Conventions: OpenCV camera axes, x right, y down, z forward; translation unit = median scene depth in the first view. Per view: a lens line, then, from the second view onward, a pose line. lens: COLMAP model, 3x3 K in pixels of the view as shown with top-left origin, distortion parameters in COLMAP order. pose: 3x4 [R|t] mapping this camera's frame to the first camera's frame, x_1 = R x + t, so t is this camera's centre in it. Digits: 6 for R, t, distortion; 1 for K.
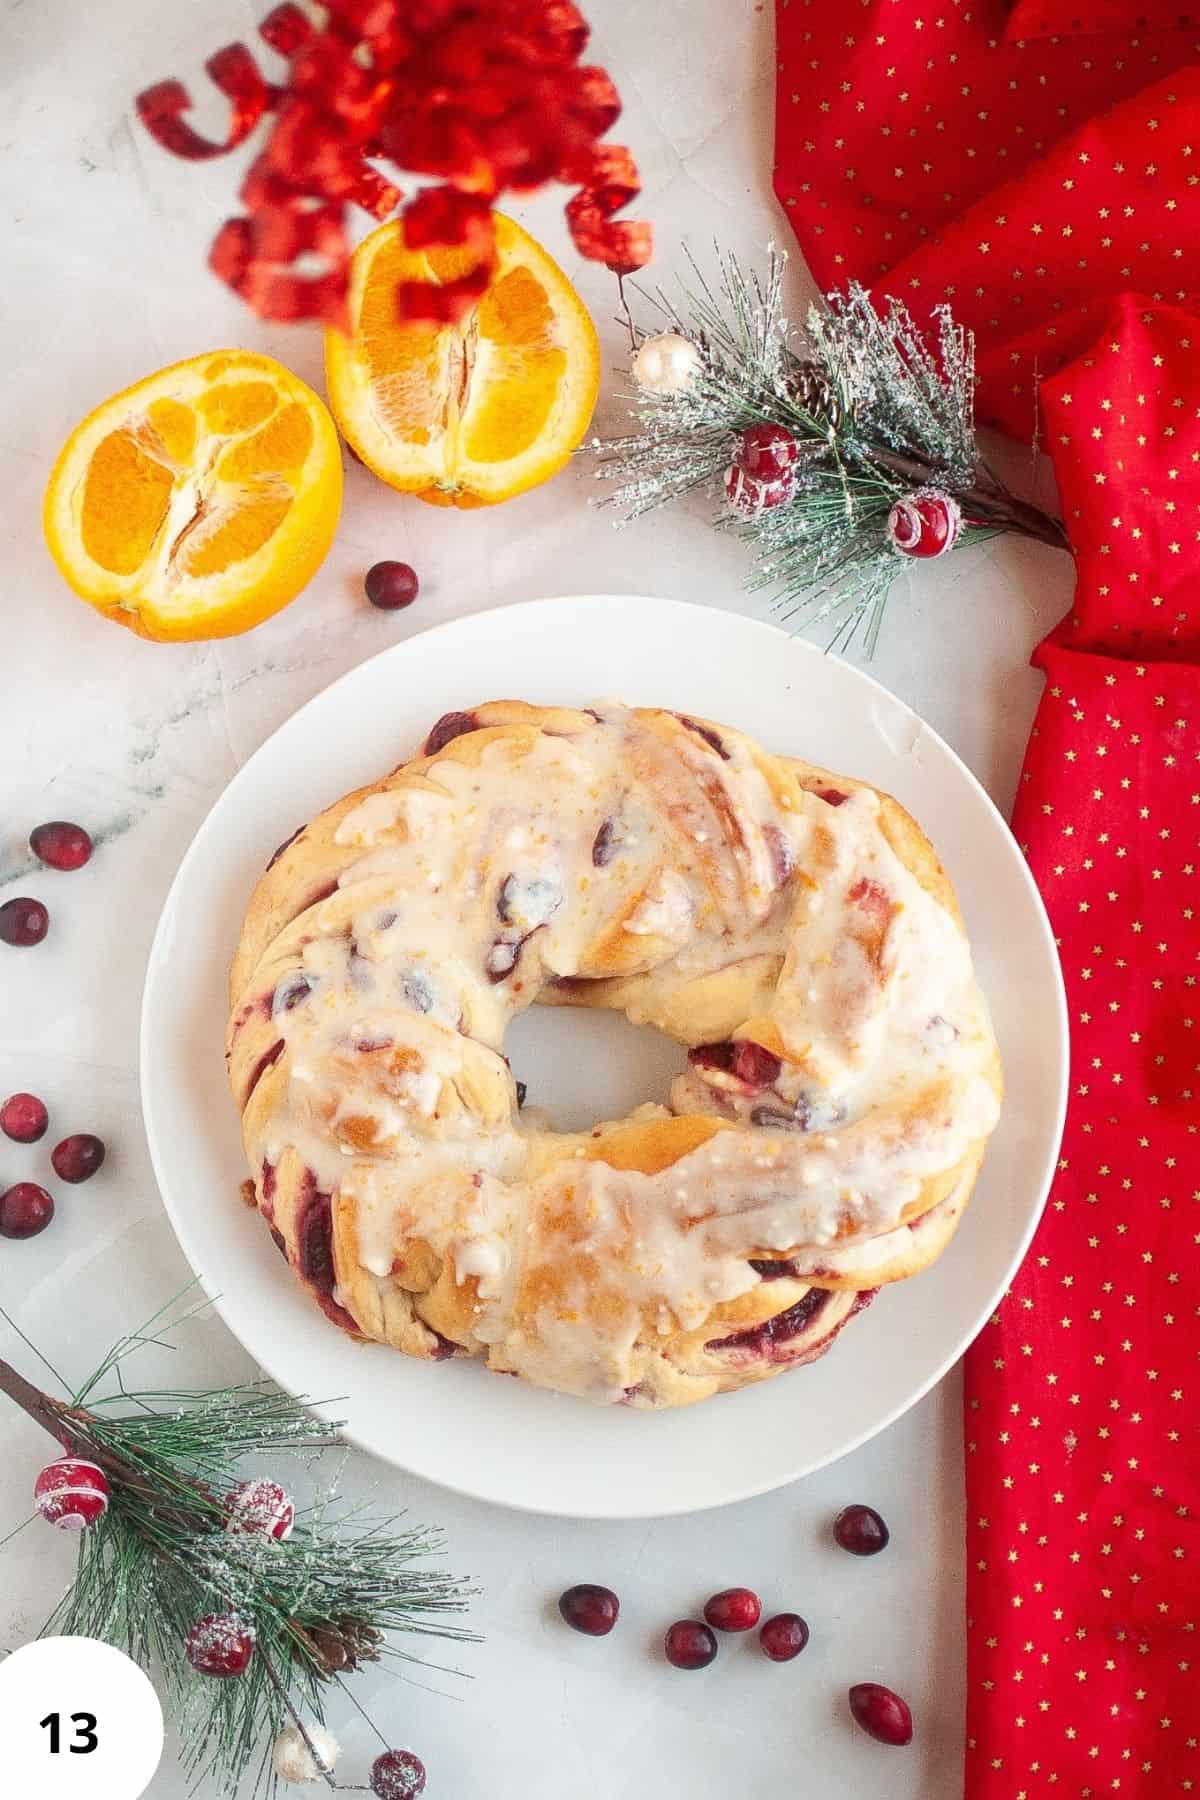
lens RADIAL K [[3722.0, 0, 490.2], [0, 3722.0, 995.9], [0, 0, 1]] dist [-0.204619, 0.000000]
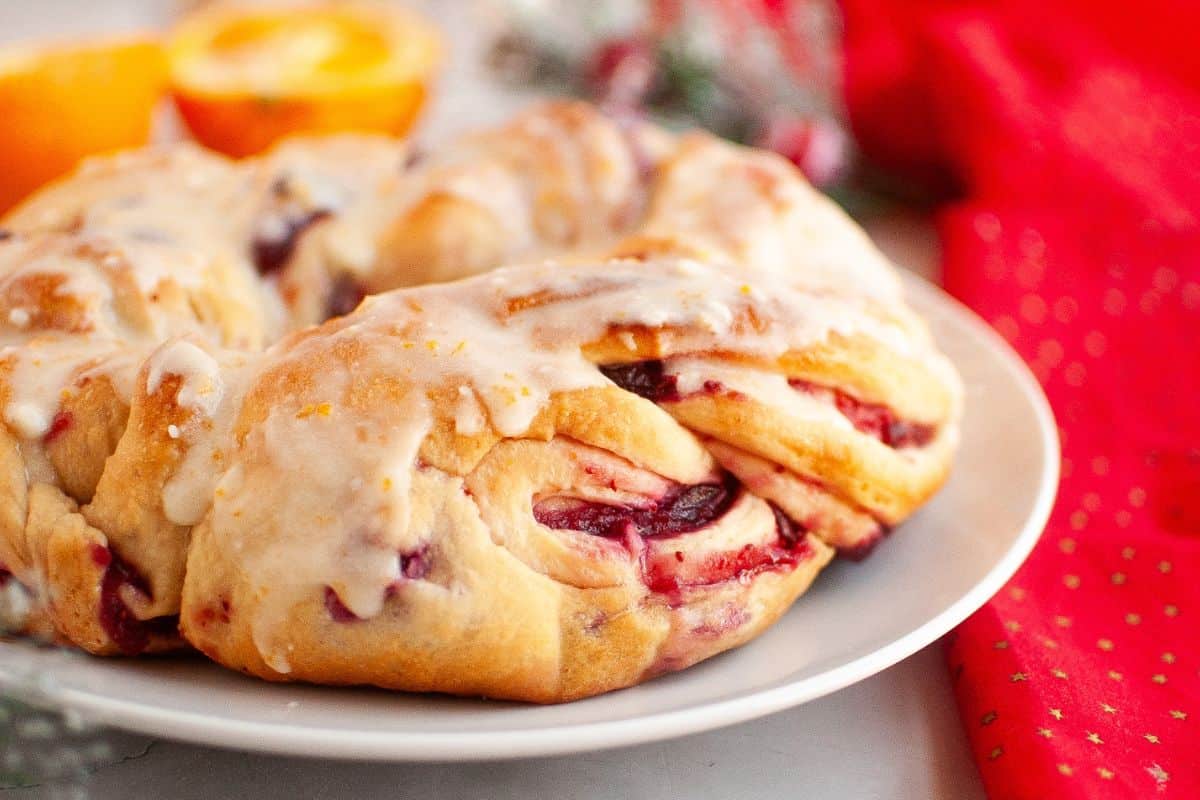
lens RADIAL K [[2481.3, 0, 606.1], [0, 2481.3, 405.9], [0, 0, 1]] dist [-0.204619, 0.000000]
pose [[0.999194, 0.027266, 0.029452, 0.057190], [0.012245, 0.491721, -0.870667, 0.445459], [-0.038221, 0.870326, 0.490991, 0.783969]]
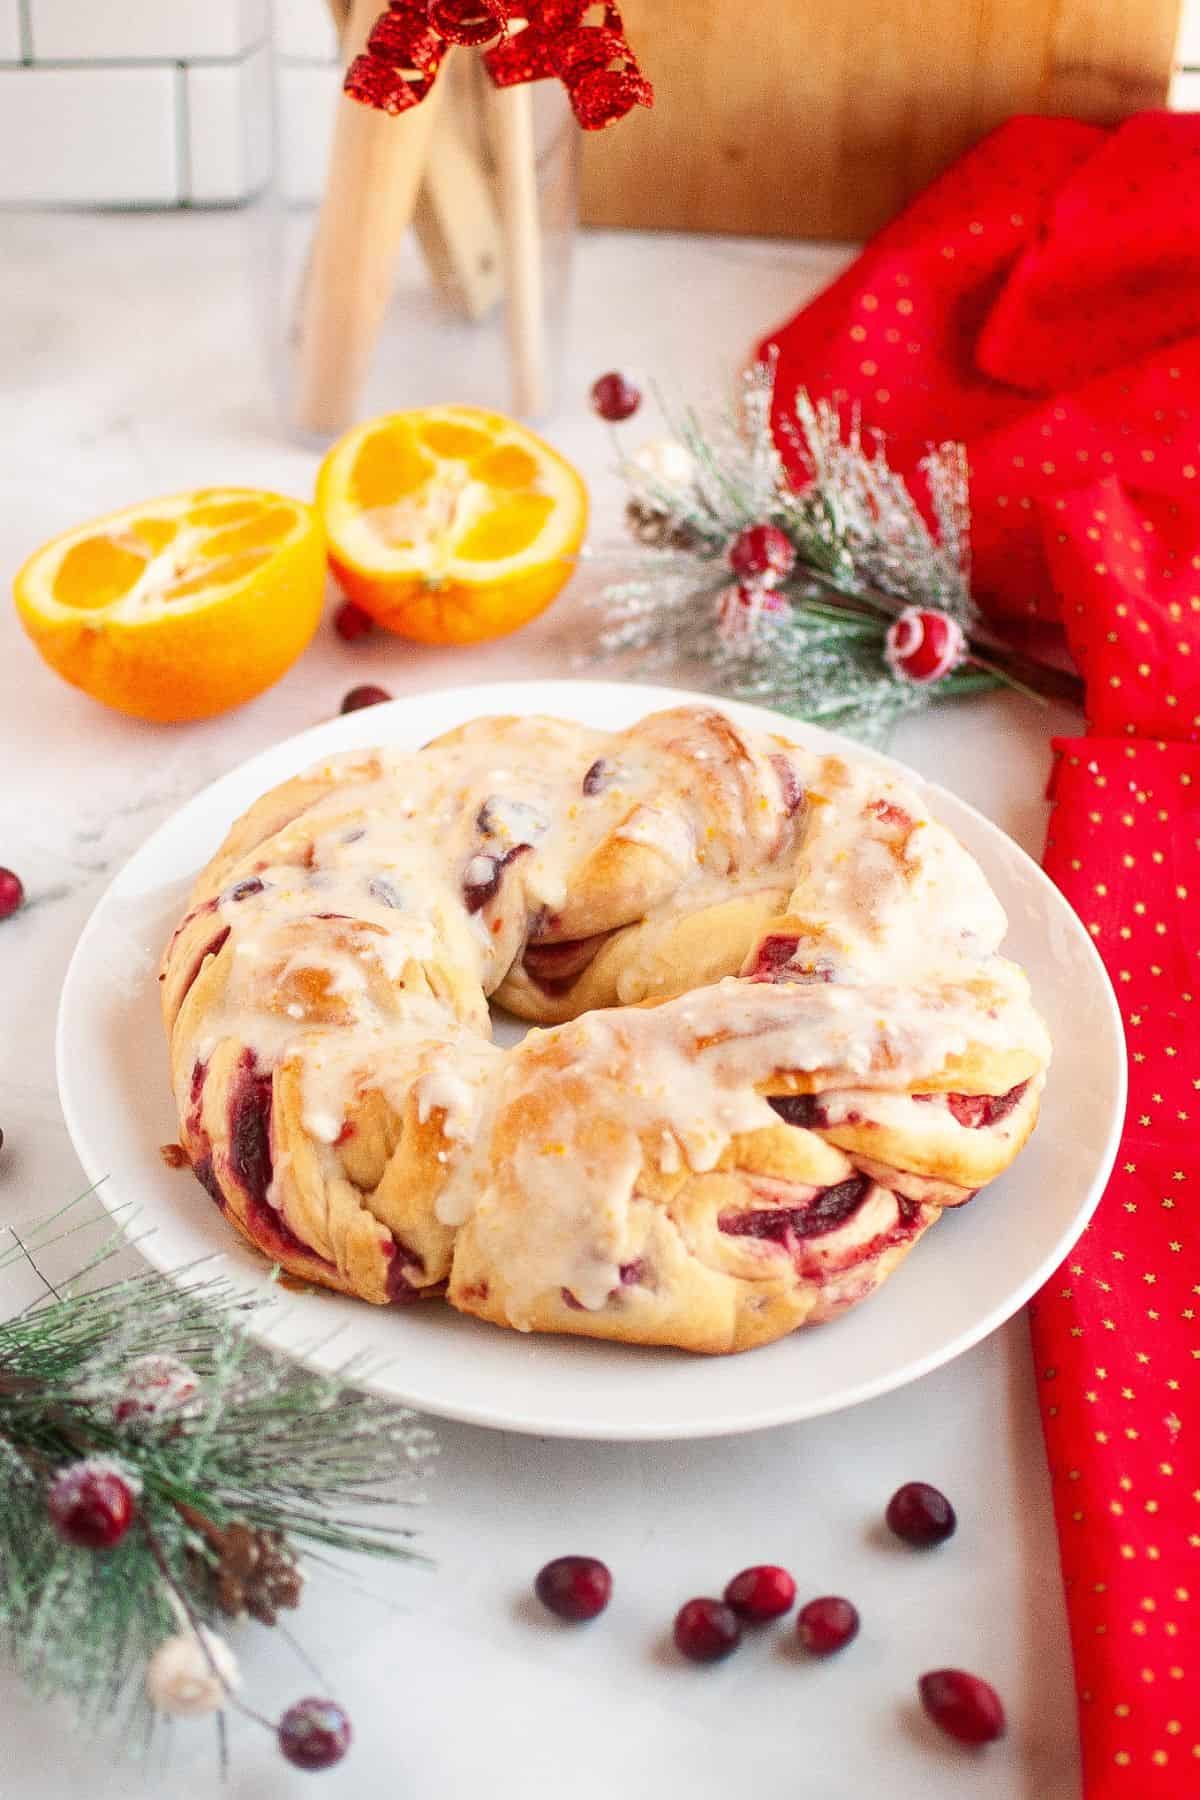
lens RADIAL K [[3722.0, 0, 602.1], [0, 3722.0, 889.5], [0, 0, 1]] dist [-0.204619, 0.000000]
pose [[0.998627, 0.035060, 0.038933, -0.002318], [0.001274, 0.726625, -0.687034, 0.606031], [-0.052377, 0.686140, 0.725582, 0.355874]]
